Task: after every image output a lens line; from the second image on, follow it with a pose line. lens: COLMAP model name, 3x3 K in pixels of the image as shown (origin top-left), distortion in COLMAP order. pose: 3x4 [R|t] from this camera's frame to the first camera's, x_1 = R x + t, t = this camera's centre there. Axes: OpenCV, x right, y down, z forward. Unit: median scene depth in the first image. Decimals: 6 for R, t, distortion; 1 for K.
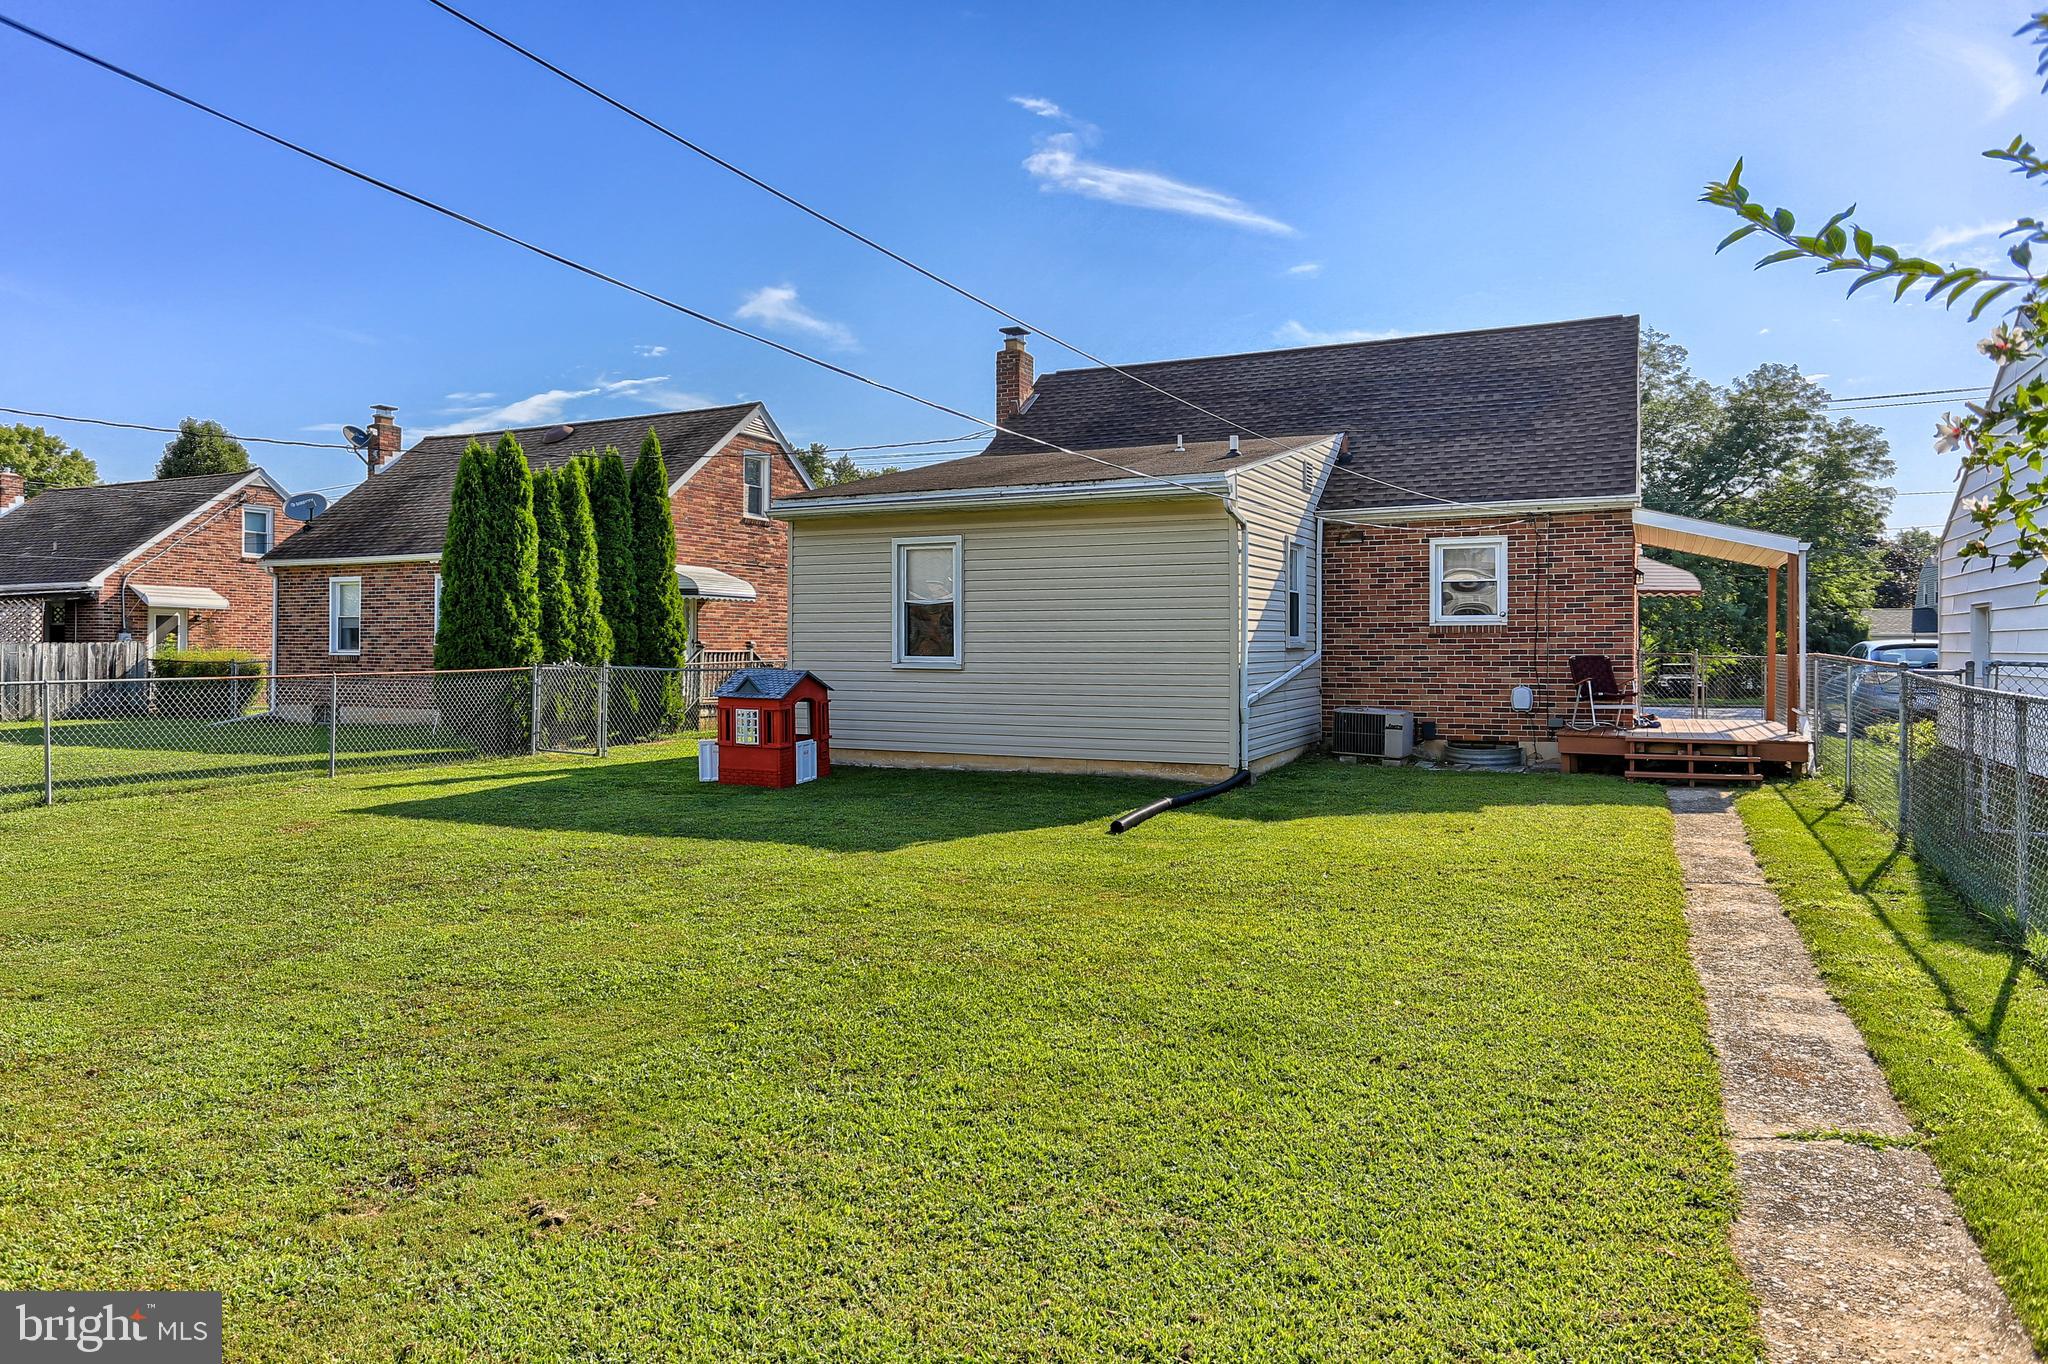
lens RADIAL K [[1315.2, 0, 1028.2], [0, 1315.2, 647.0], [0, 0, 1]] dist [-0.048836, 0.043639]
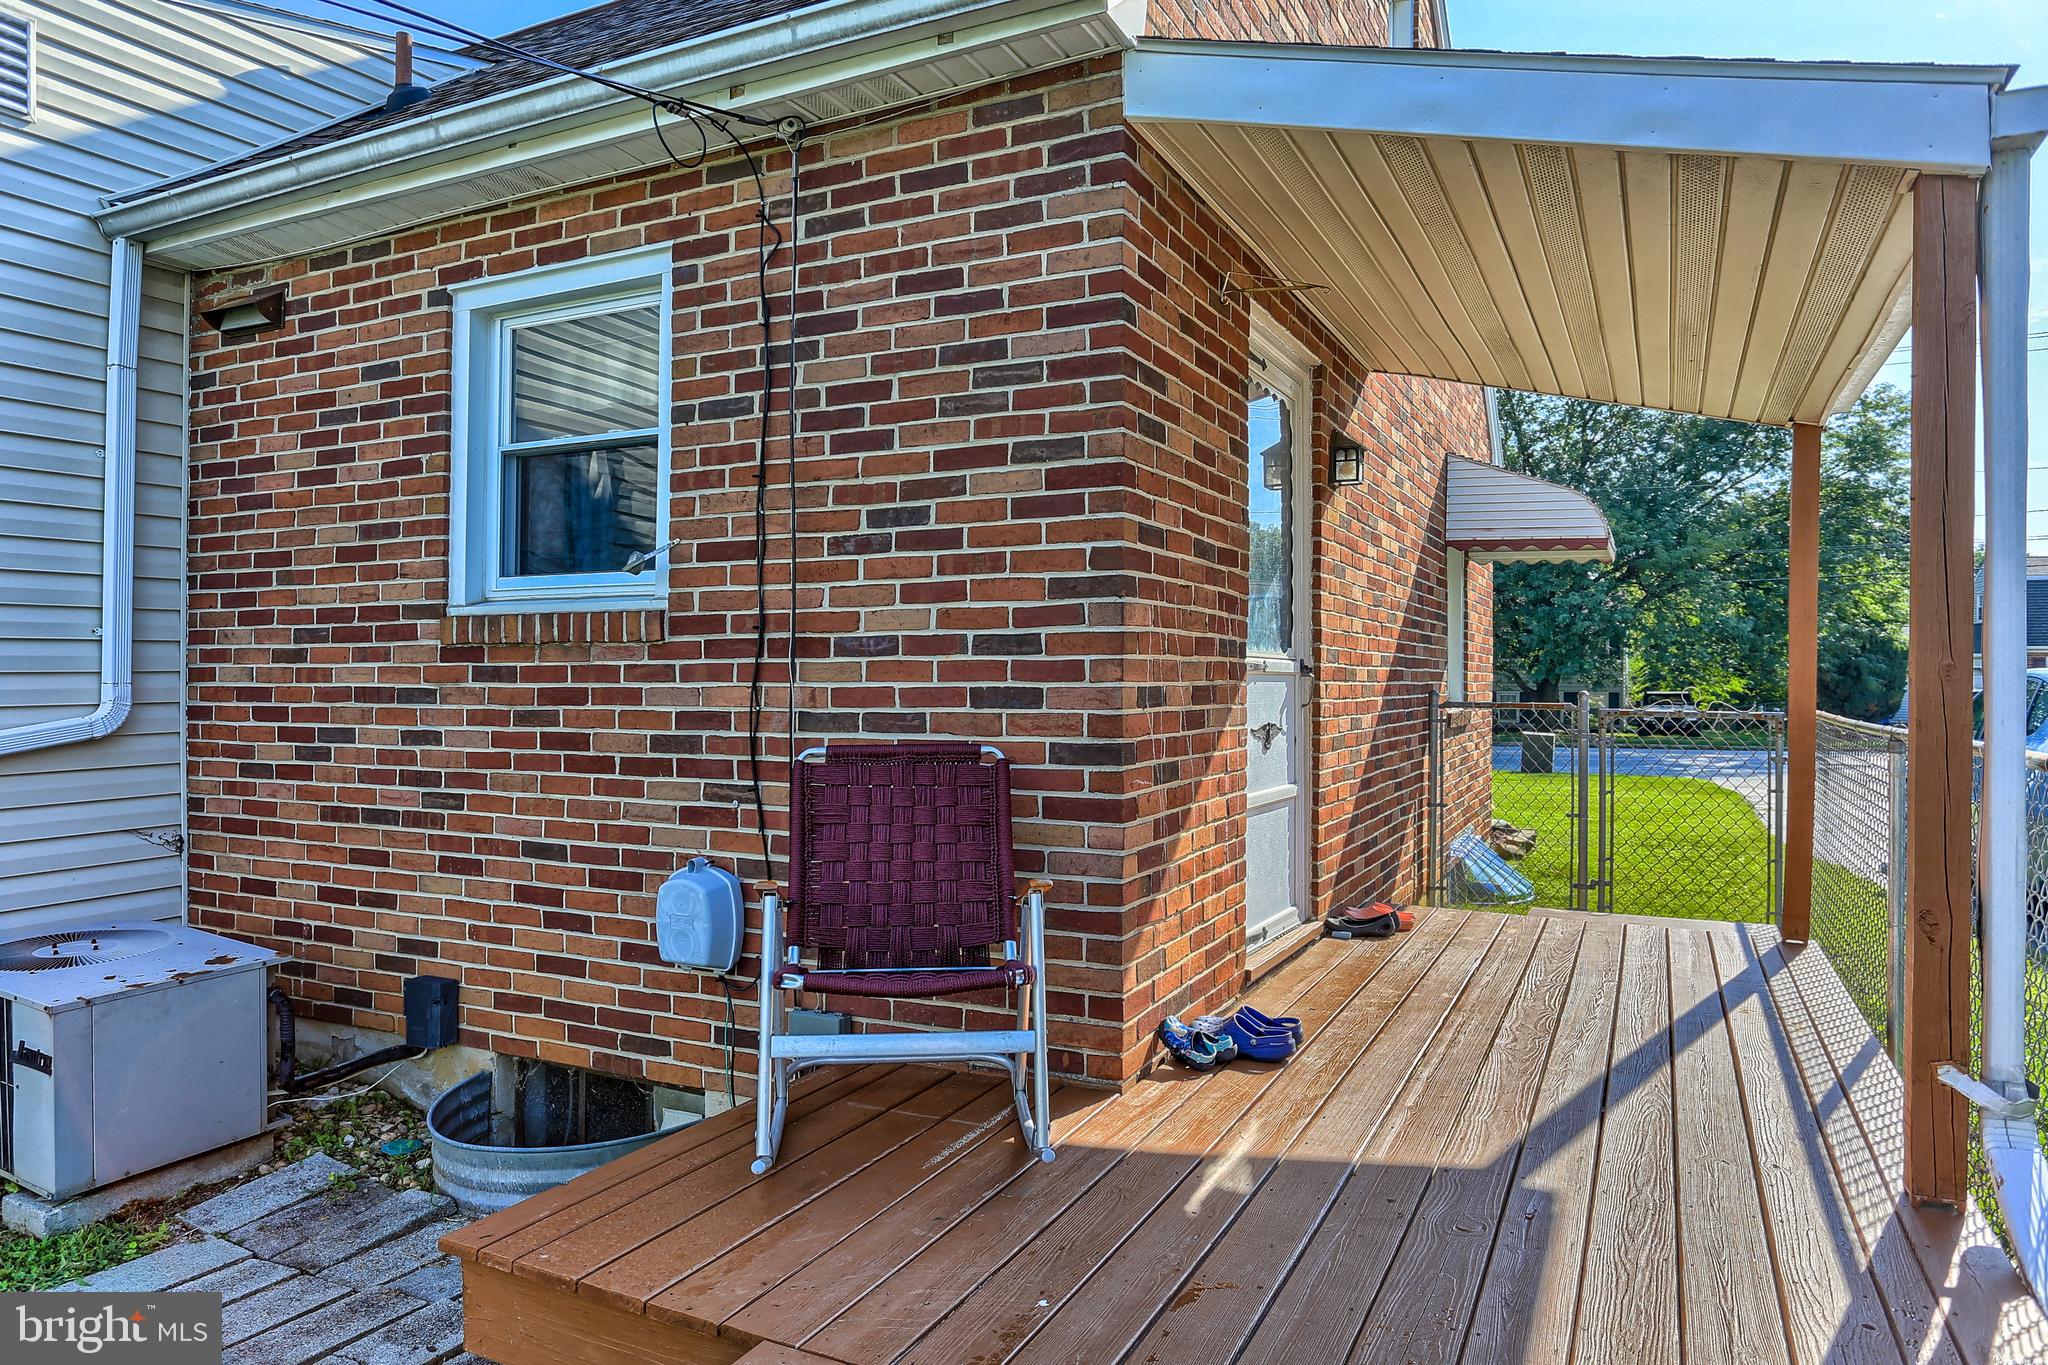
lens RADIAL K [[1402.1, 0, 851.1], [0, 1402.1, 679.1], [0, 0, 1]] dist [-0.020008, 0.000782]
pose [[0.997339, 0.000453, -0.072906, 0.368334], [0.000017, 0.999979, 0.006446, -0.004668], [0.072907, -0.006430, 0.997318, 0.650954]]
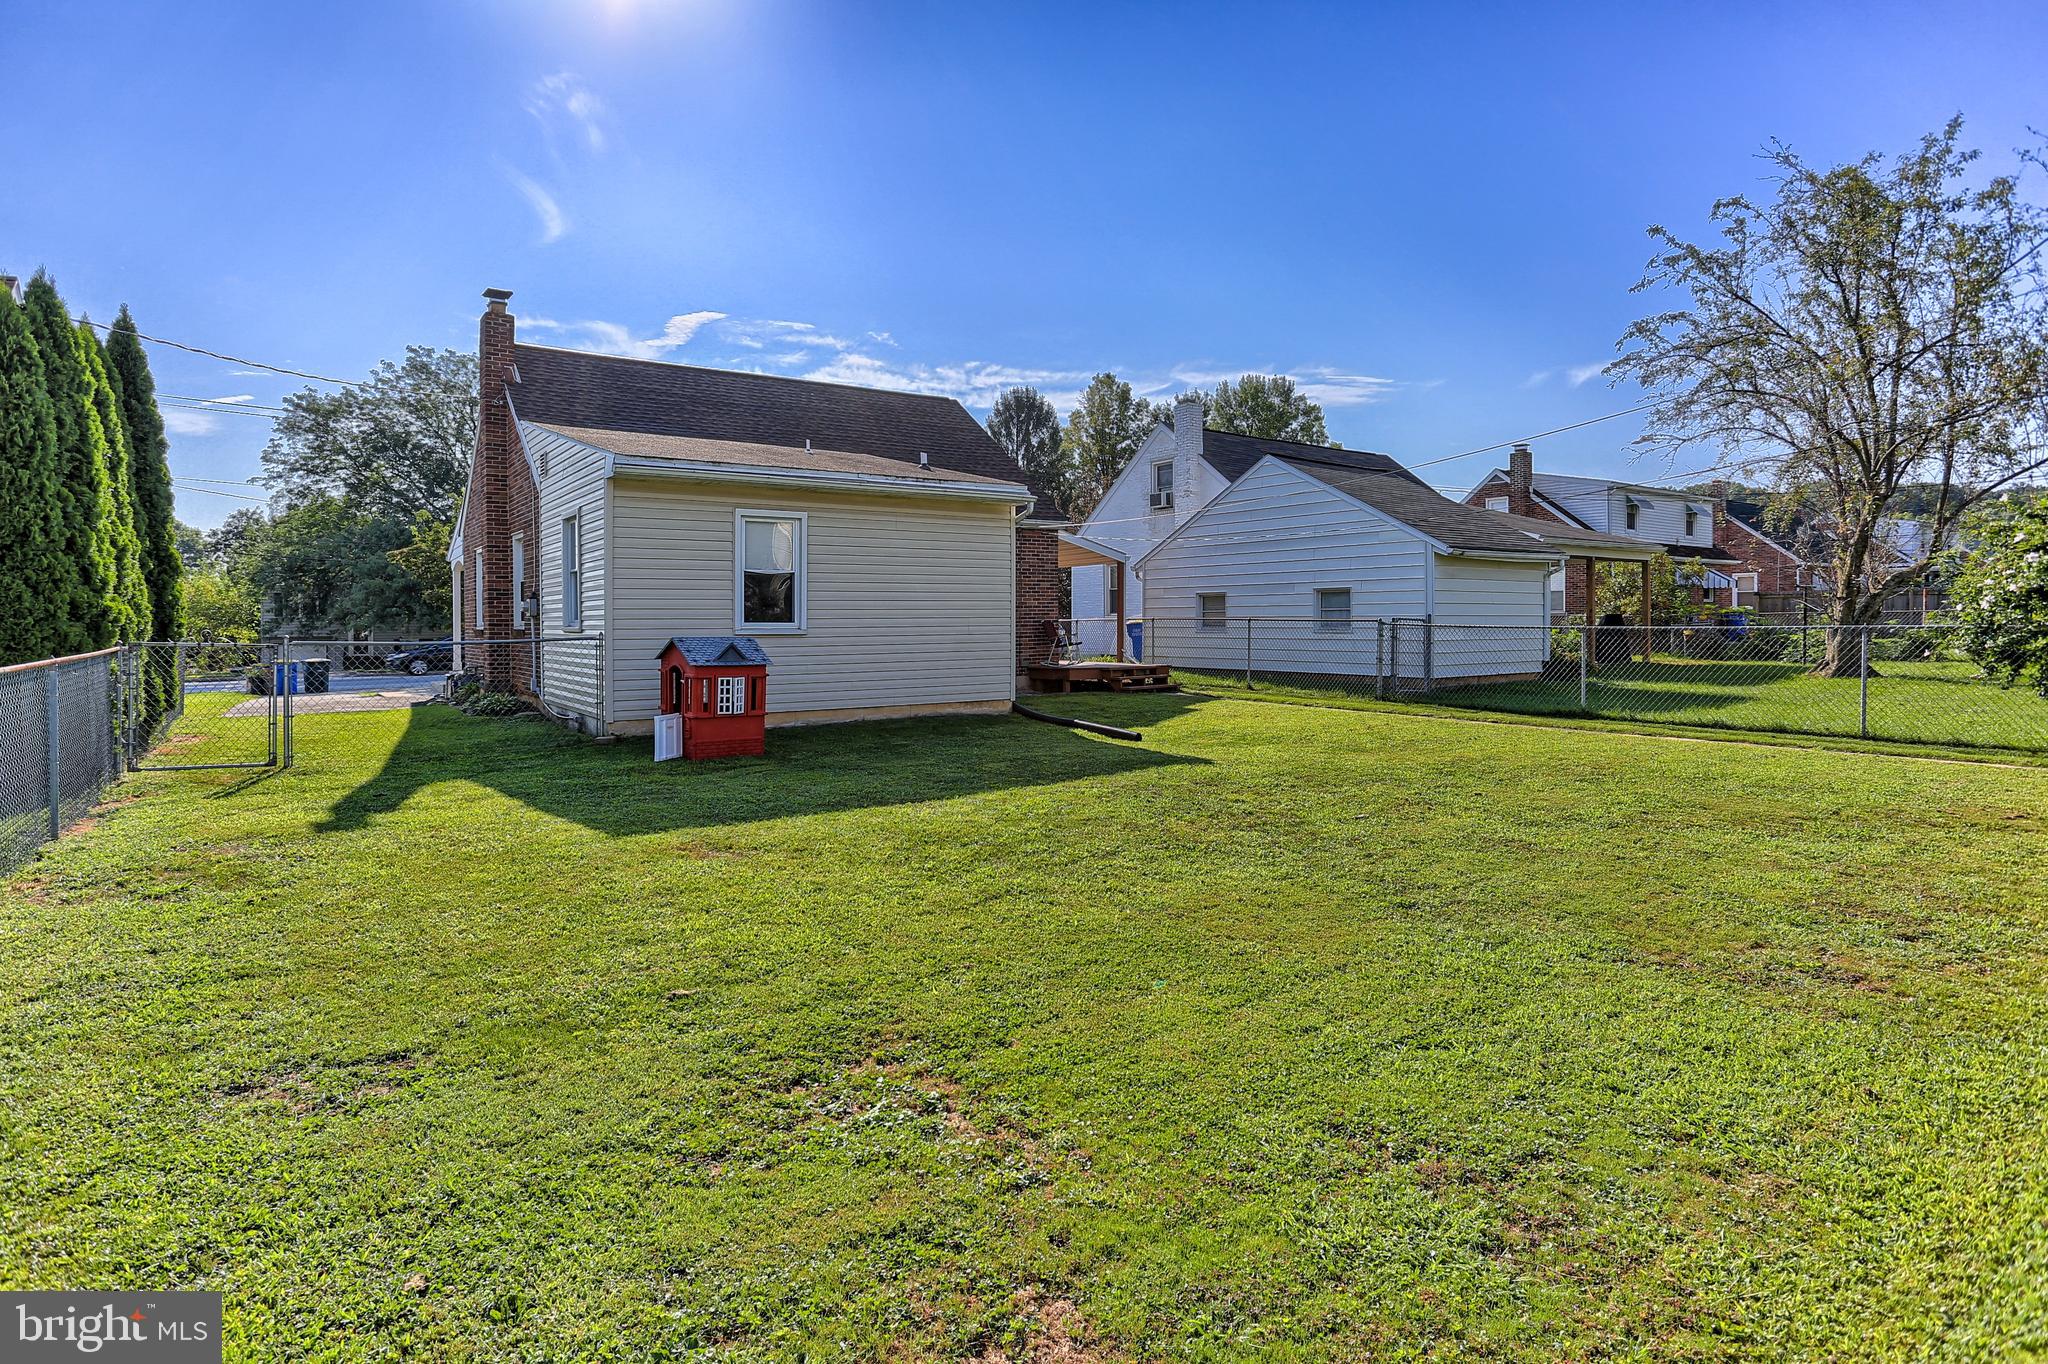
lens RADIAL K [[1075.6, 0, 1014.0], [0, 1075.6, 635.2], [0, 0, 1]] dist [-0.001640, 0.000385]
pose [[0.484563, -0.015072, 0.874626, -0.626920], [0.009154, 0.999884, 0.012159, 0.006903], [-0.874708, 0.002114, 0.484645, 0.339929]]
